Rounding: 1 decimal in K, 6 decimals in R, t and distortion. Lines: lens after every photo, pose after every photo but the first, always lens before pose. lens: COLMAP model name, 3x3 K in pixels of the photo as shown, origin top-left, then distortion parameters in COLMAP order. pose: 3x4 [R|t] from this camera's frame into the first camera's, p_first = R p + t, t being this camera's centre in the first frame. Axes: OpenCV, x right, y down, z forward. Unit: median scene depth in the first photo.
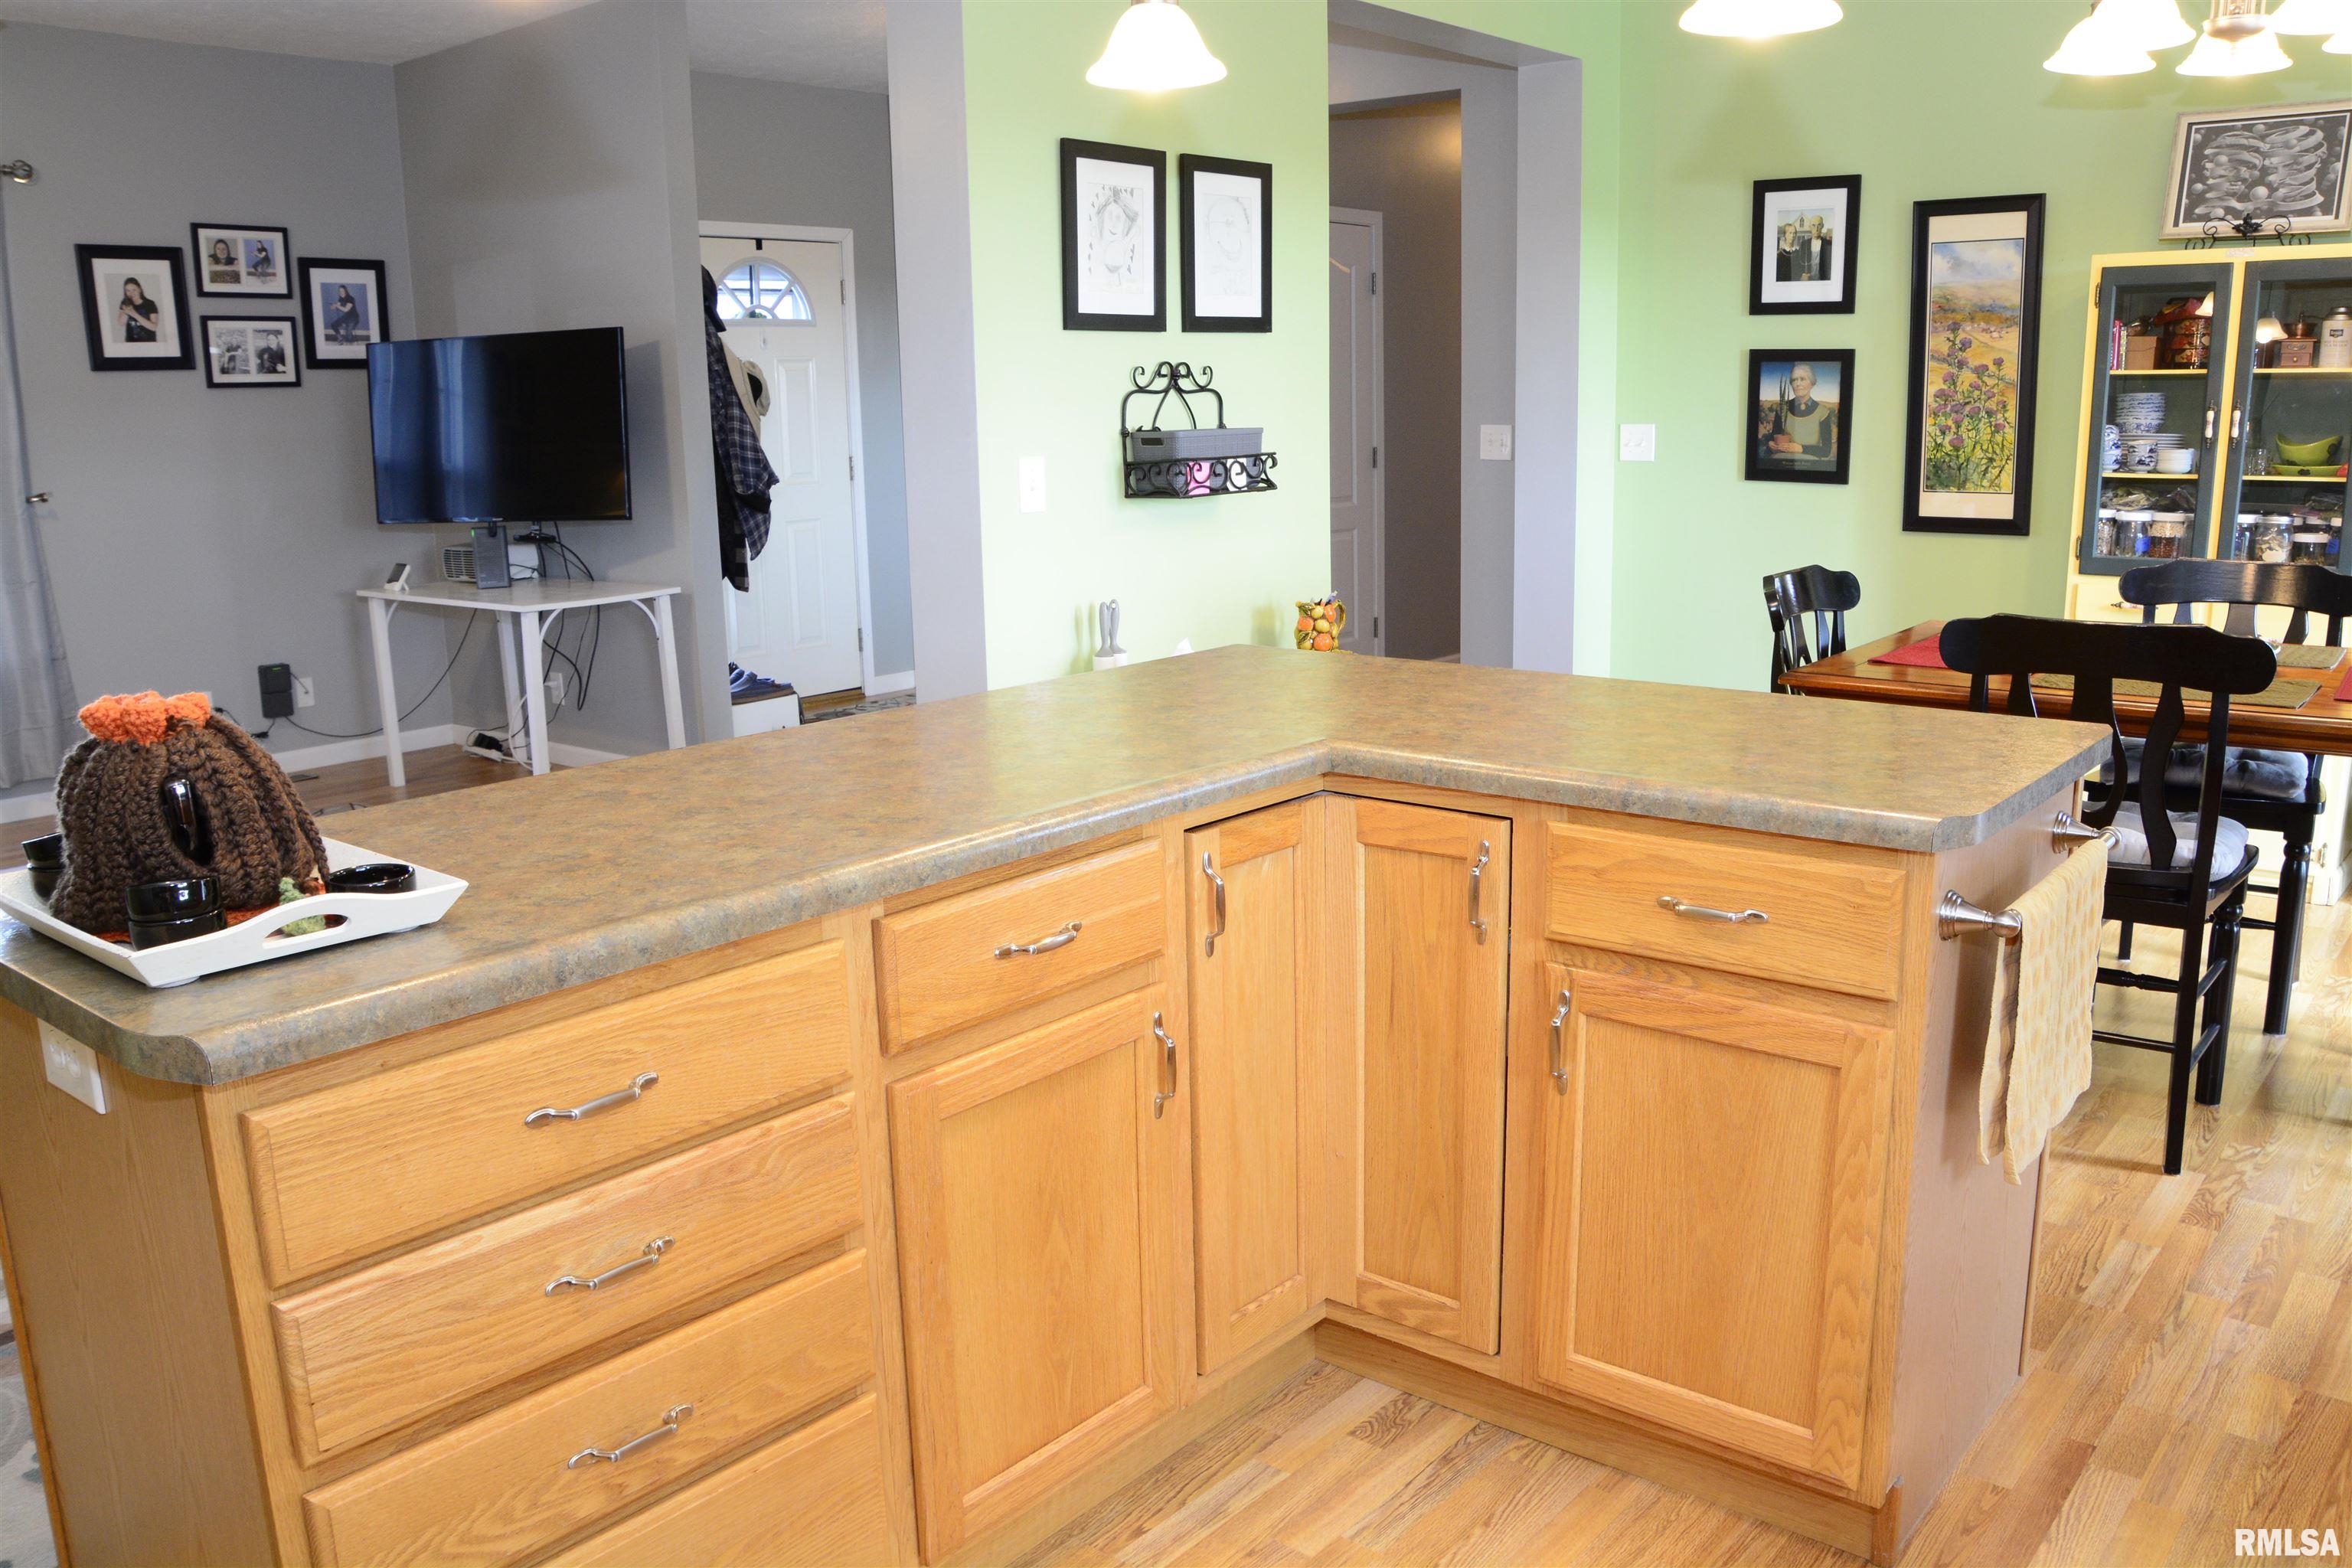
lens RADIAL K [[1836.6, 0, 1188.2], [0, 1836.6, 799.4], [0, 0, 1]] dist [-0.144549, 0.107475]
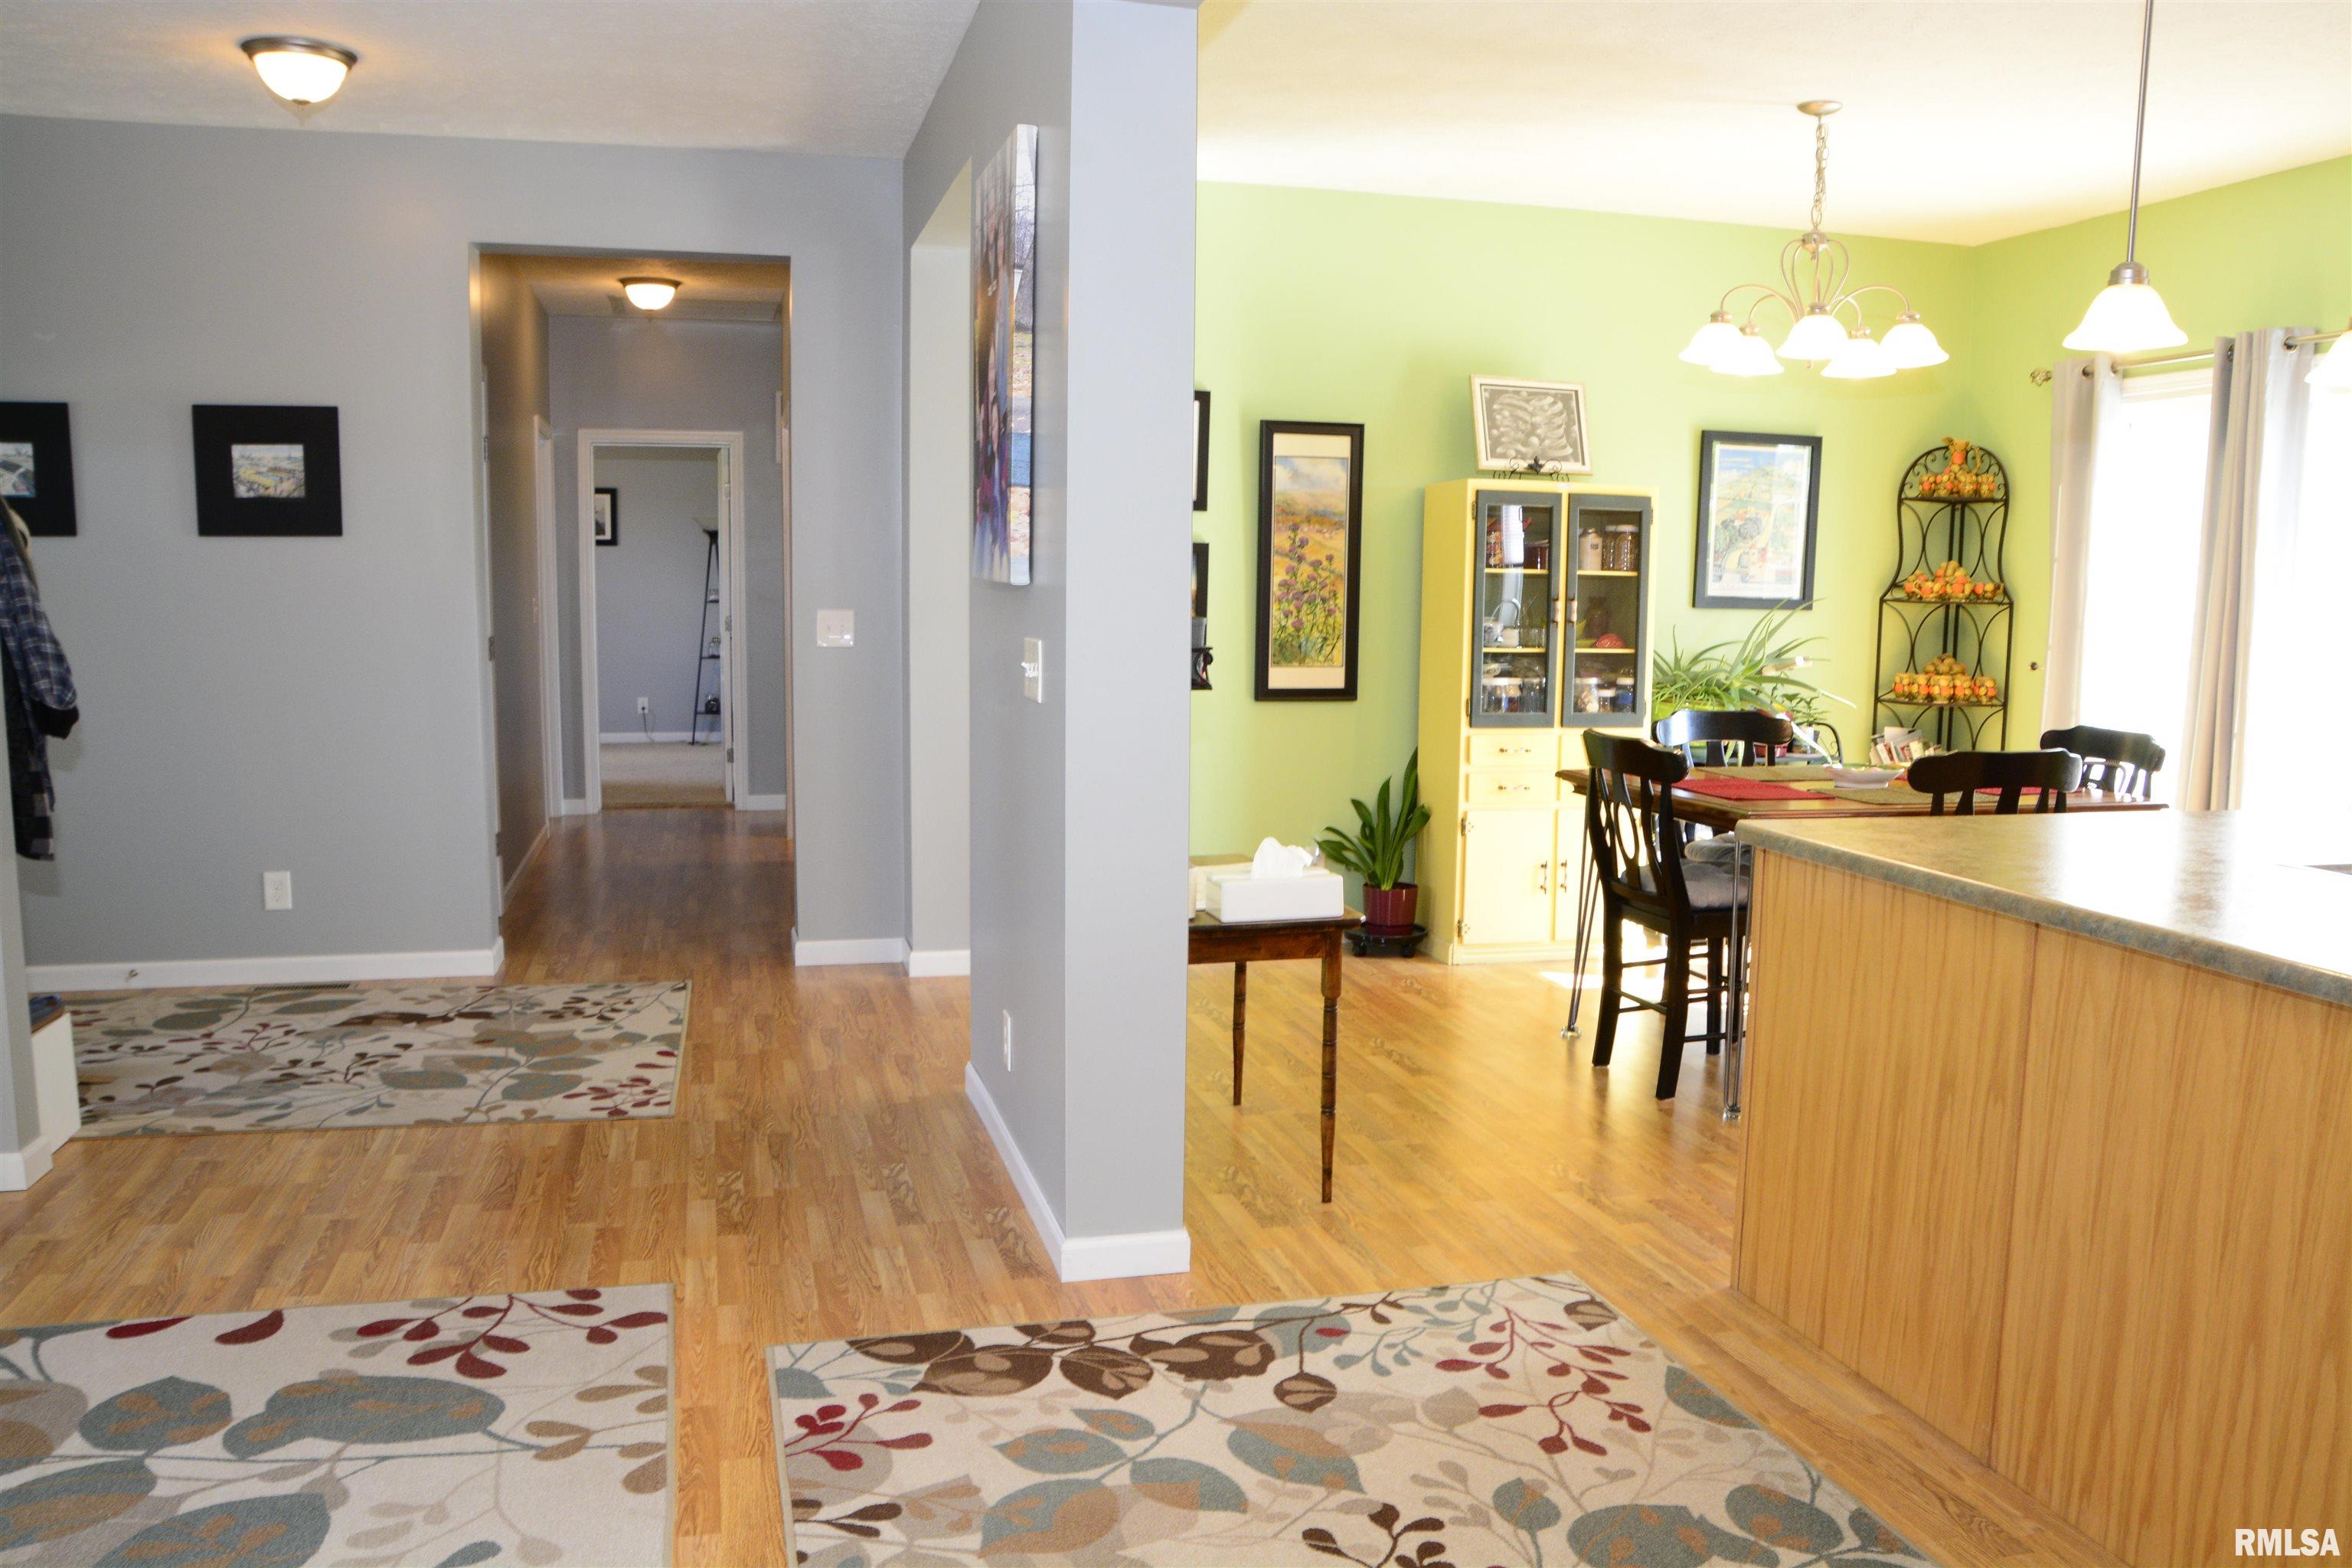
lens RADIAL K [[1836.6, 0, 1188.2], [0, 1836.6, 799.4], [0, 0, 1]] dist [-0.144549, 0.107475]
pose [[0.588752, -0.069658, 0.805306, -0.604511], [0.148454, 0.988651, -0.023016, -0.070231], [-0.794564, 0.133102, 0.592412, 0.364976]]
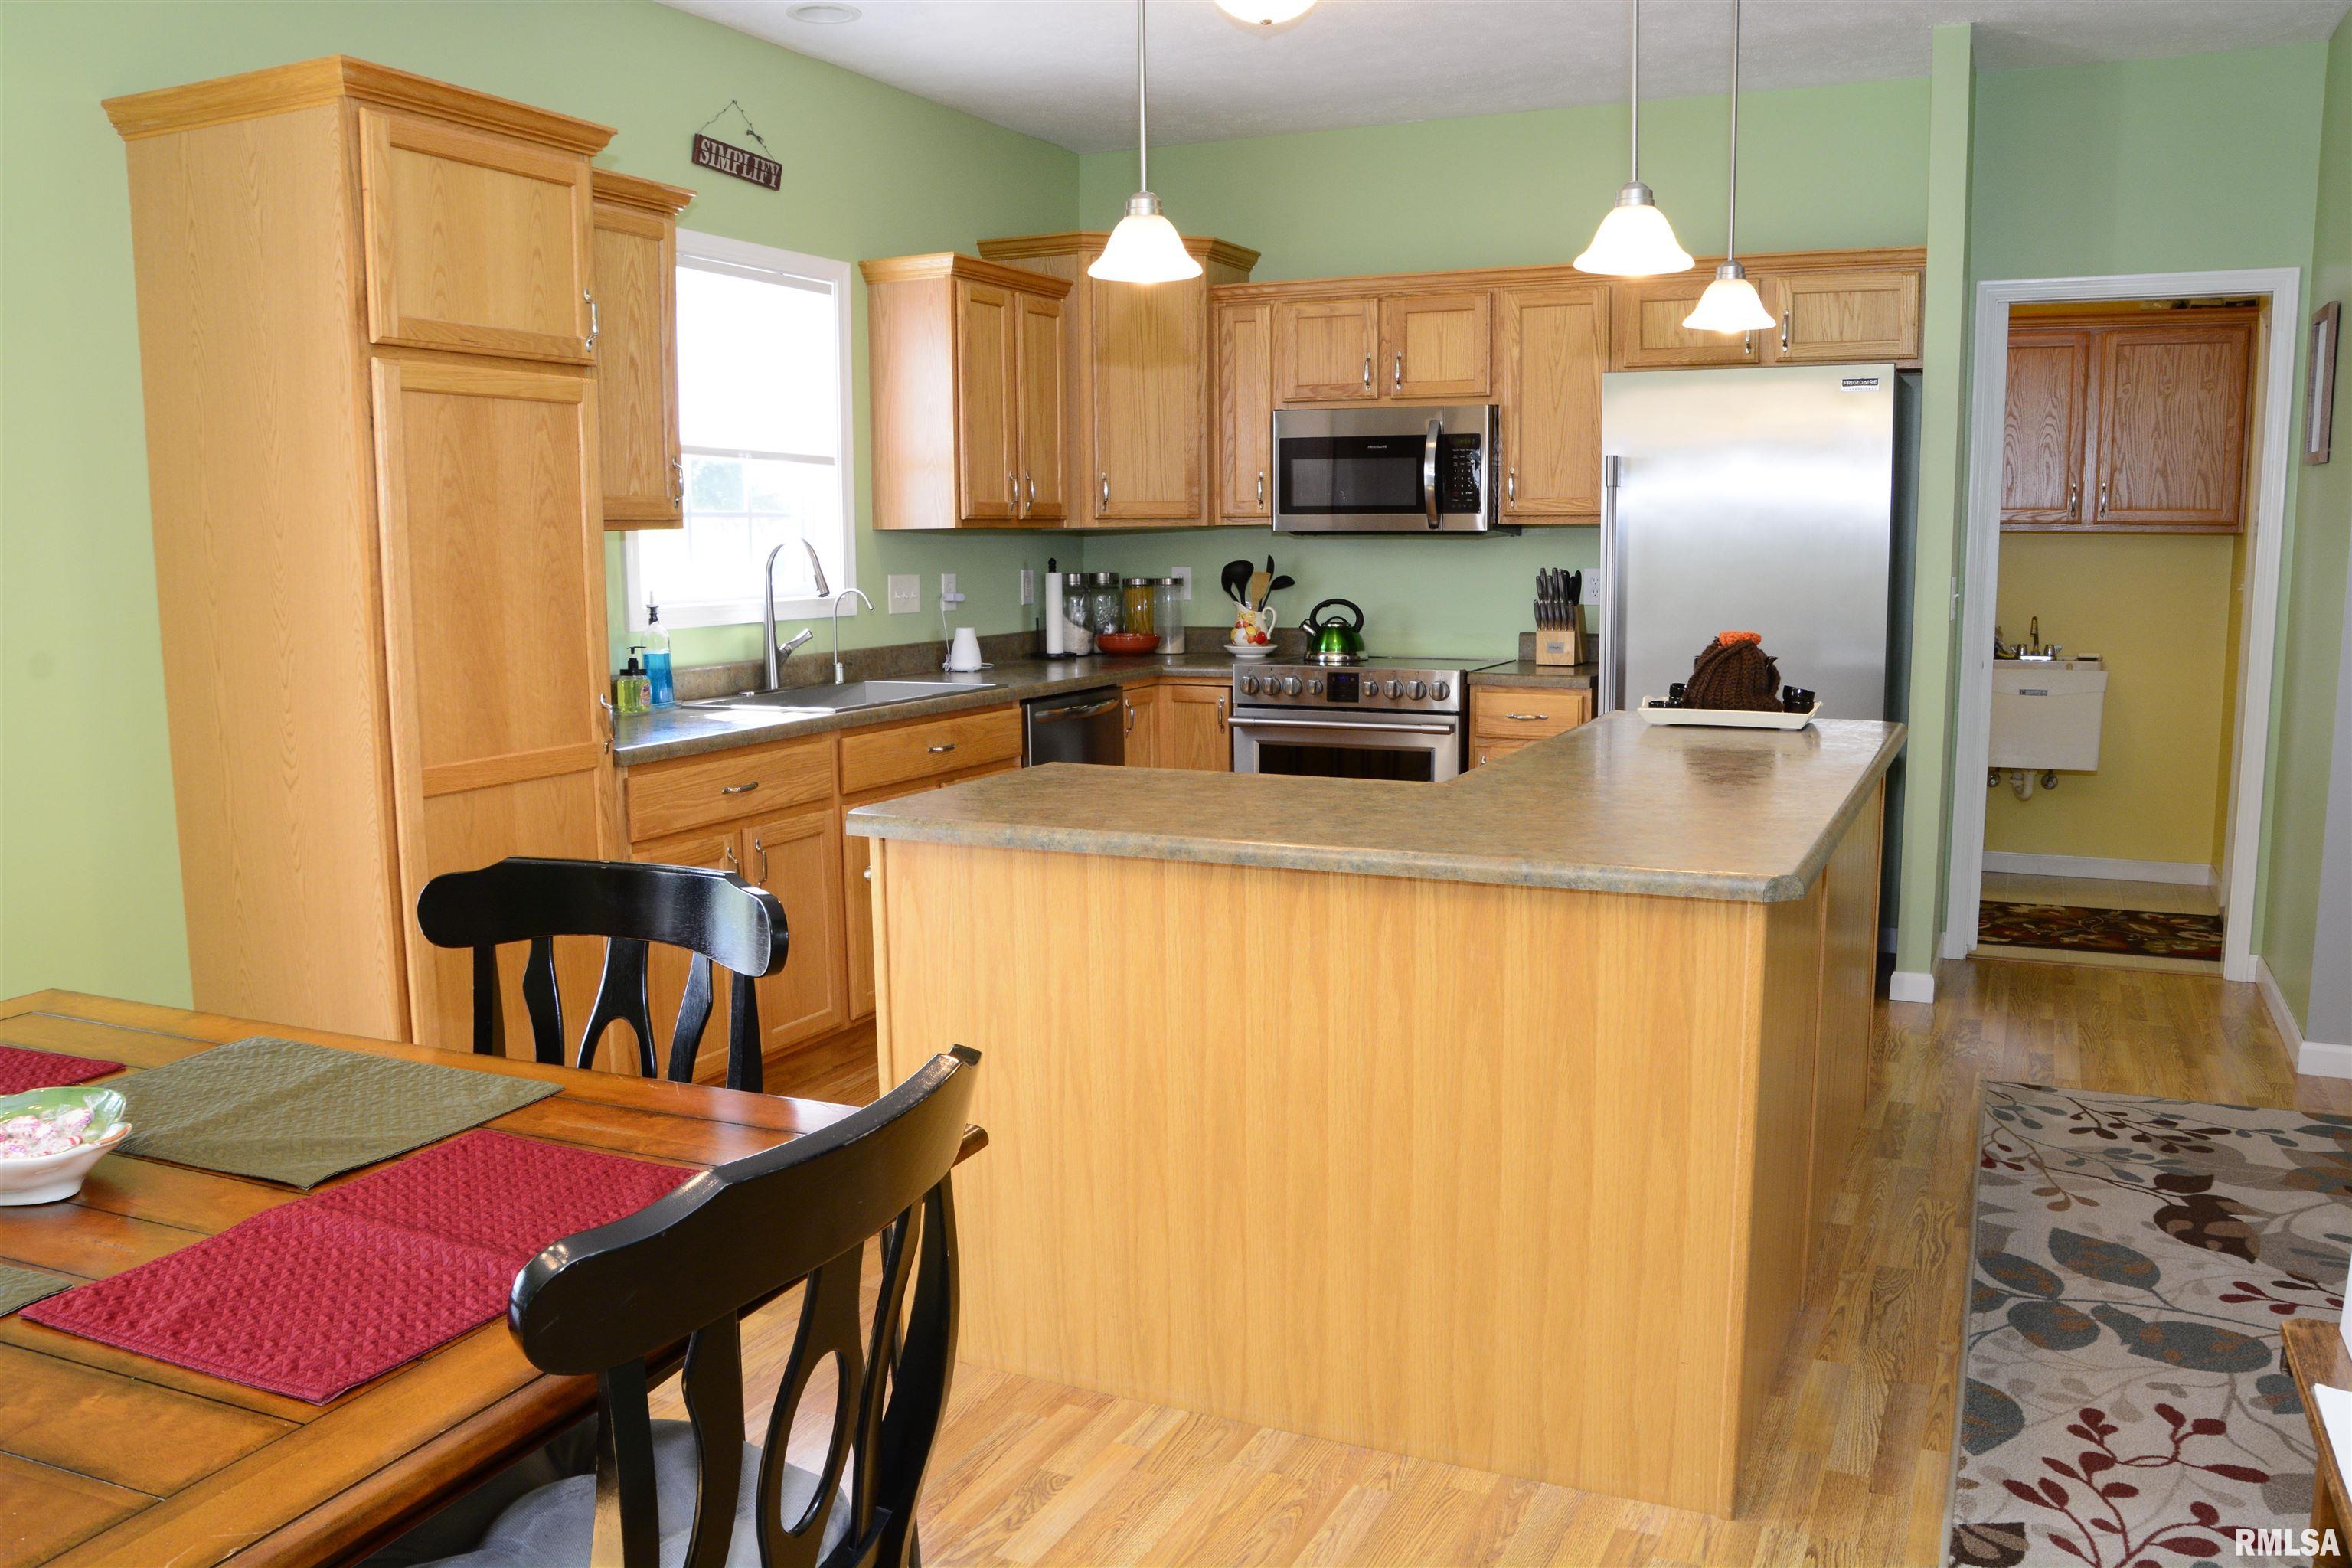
lens RADIAL K [[1836.6, 0, 1188.2], [0, 1836.6, 799.4], [0, 0, 1]] dist [-0.144549, 0.107475]
pose [[-0.968807, 0.063326, -0.239588, 0.249728], [-0.026315, 0.935044, 0.353553, -0.211632], [0.246414, 0.348830, -0.904211, 0.928382]]
